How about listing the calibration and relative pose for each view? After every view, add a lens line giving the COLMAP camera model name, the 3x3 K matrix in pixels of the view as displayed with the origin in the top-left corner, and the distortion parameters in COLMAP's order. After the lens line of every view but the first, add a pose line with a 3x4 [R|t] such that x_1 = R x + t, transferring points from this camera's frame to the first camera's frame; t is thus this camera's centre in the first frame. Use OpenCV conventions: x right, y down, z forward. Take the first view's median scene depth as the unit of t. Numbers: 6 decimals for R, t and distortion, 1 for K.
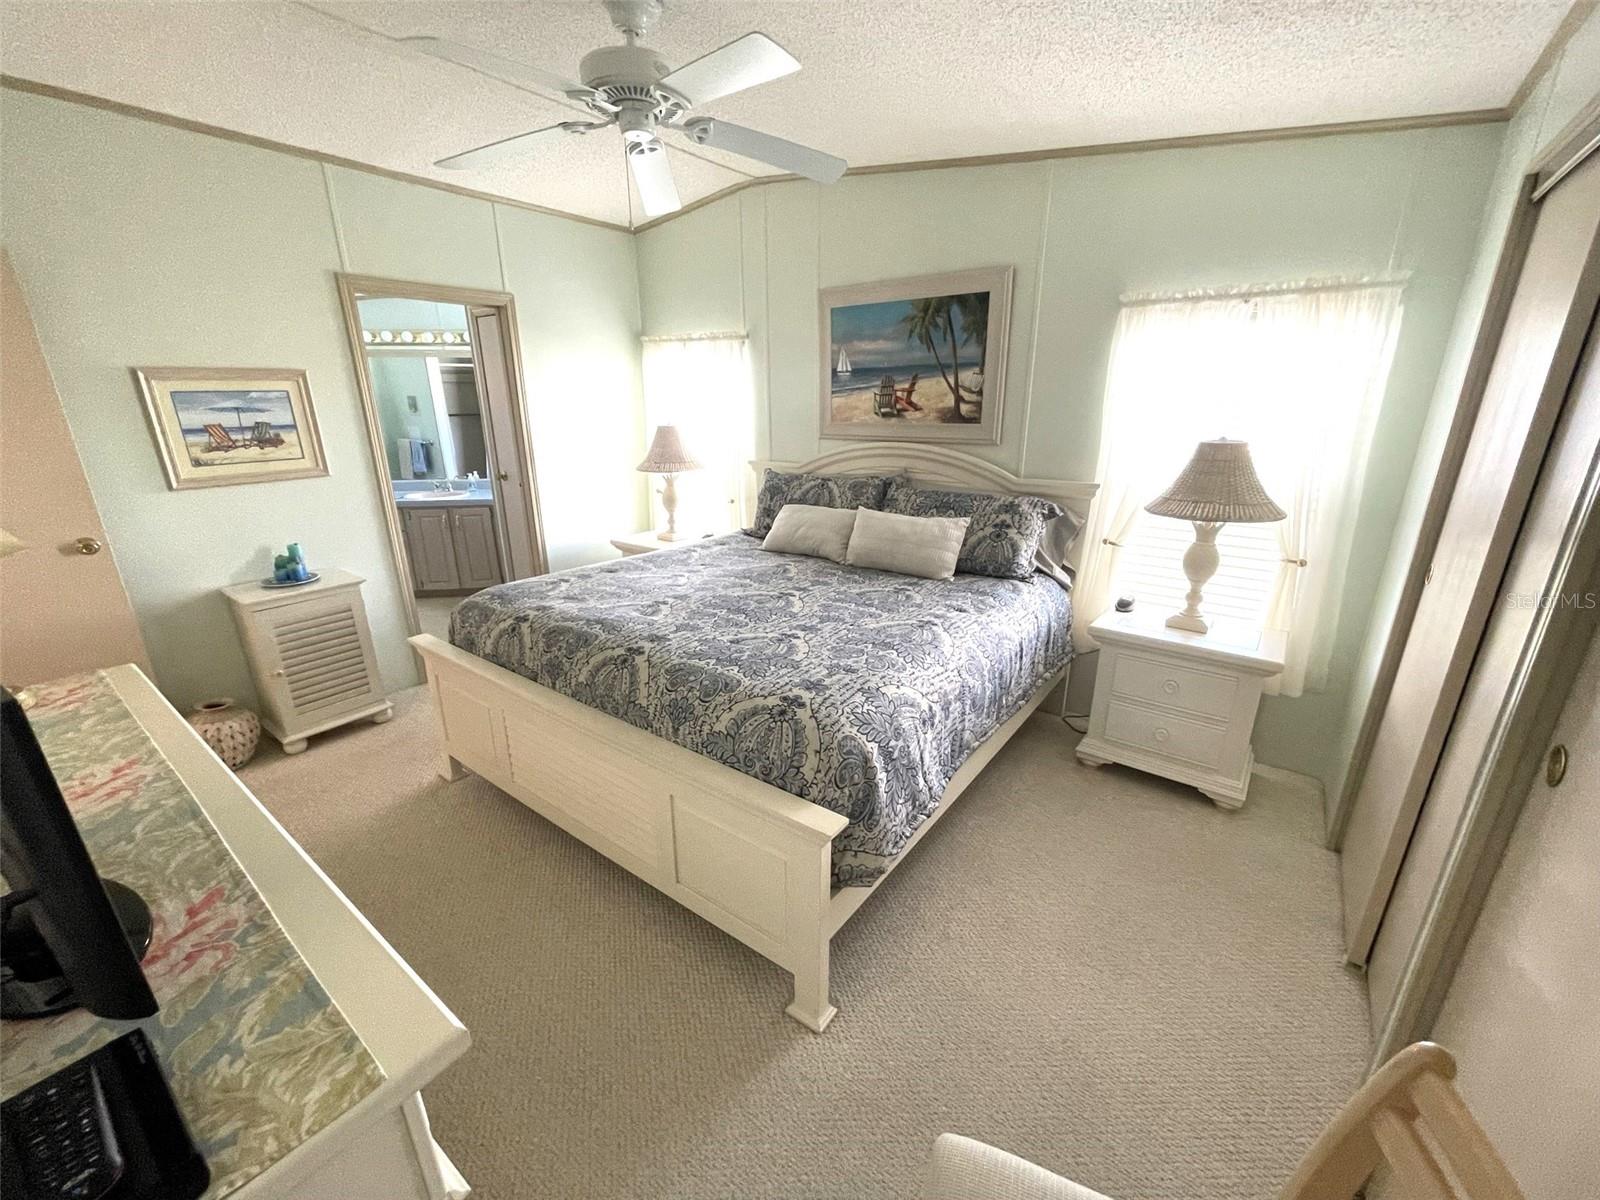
lens RADIAL K [[649.4, 0, 802.3], [0, 649.4, 605.2], [0, 0, 1]] dist [-0.001407, -0.000085]
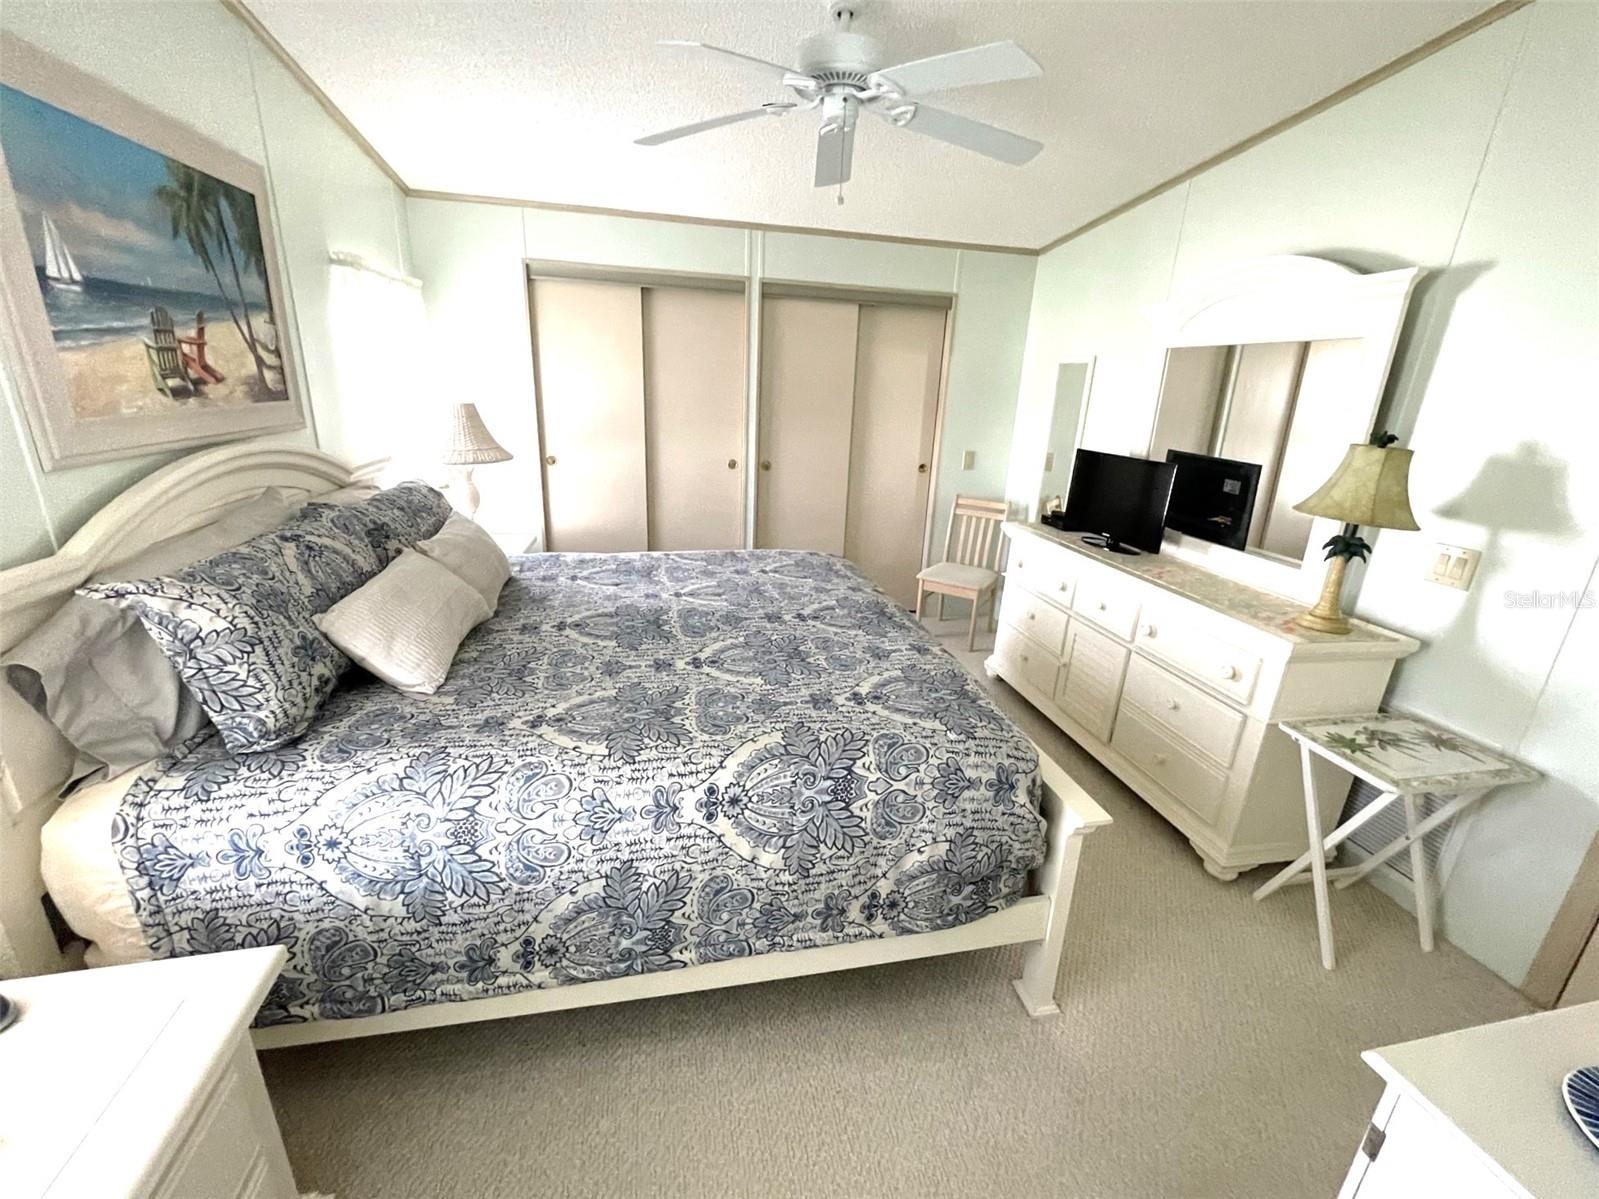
lens RADIAL K [[649.0, 0, 804.2], [0, 649.0, 594.3], [0, 0, 1]] dist [-0.001407, -0.000085]
pose [[-0.751904, -0.233940, 0.616370, -0.559778], [0.159855, 0.842331, 0.514709, -0.356959], [-0.639598, 0.485542, -0.595955, 1.116233]]
